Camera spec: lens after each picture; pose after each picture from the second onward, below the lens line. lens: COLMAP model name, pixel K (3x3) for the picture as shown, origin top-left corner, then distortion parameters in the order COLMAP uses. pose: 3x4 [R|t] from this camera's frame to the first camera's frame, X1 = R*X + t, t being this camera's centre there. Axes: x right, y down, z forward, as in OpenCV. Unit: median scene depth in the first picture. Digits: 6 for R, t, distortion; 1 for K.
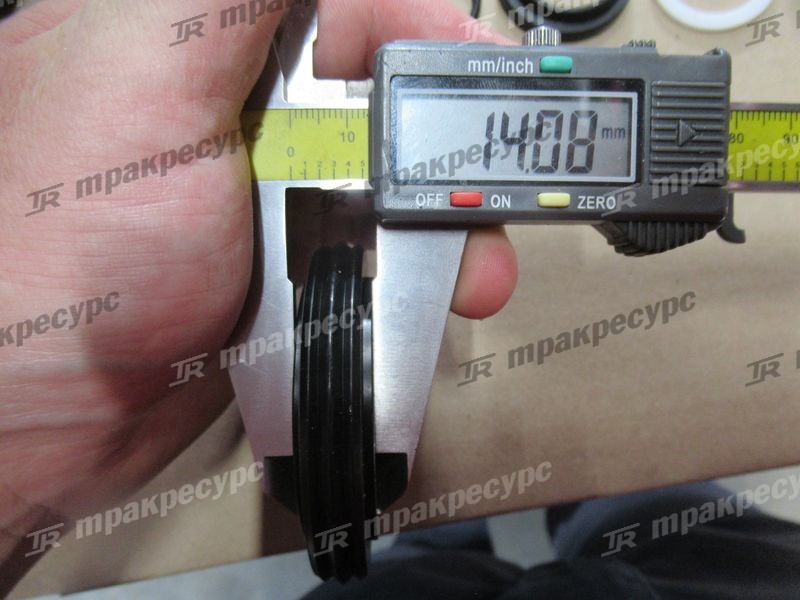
lens RADIAL K [[598.6, 0, 393.6], [0, 598.6, 285.4], [0, 0, 1]] dist [0.034555, -0.001852]
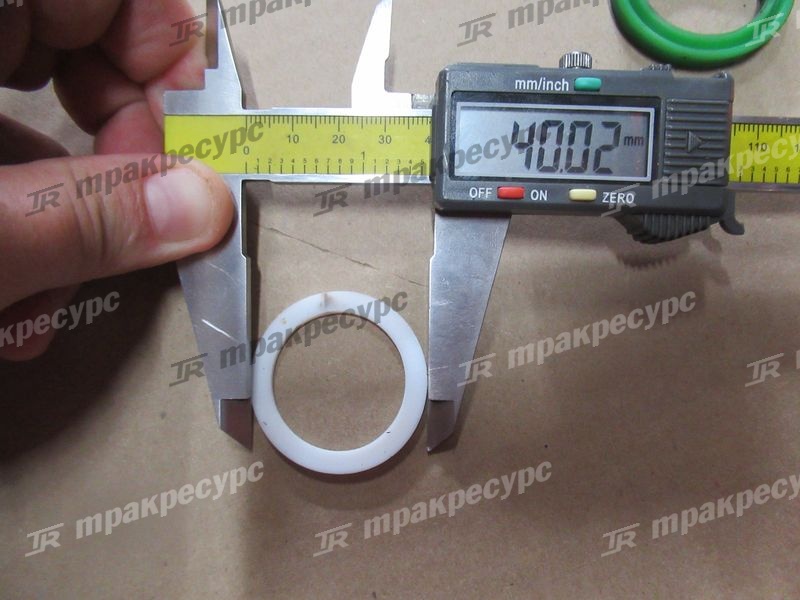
lens RADIAL K [[598.6, 0, 395.1], [0, 598.6, 282.8], [0, 0, 1]] dist [0.034555, -0.001852]
pose [[0.999218, 0.024808, -0.030774, -0.072531], [-0.024581, 0.999668, 0.007740, 0.036263], [0.030956, -0.006977, 0.999496, -0.235245]]
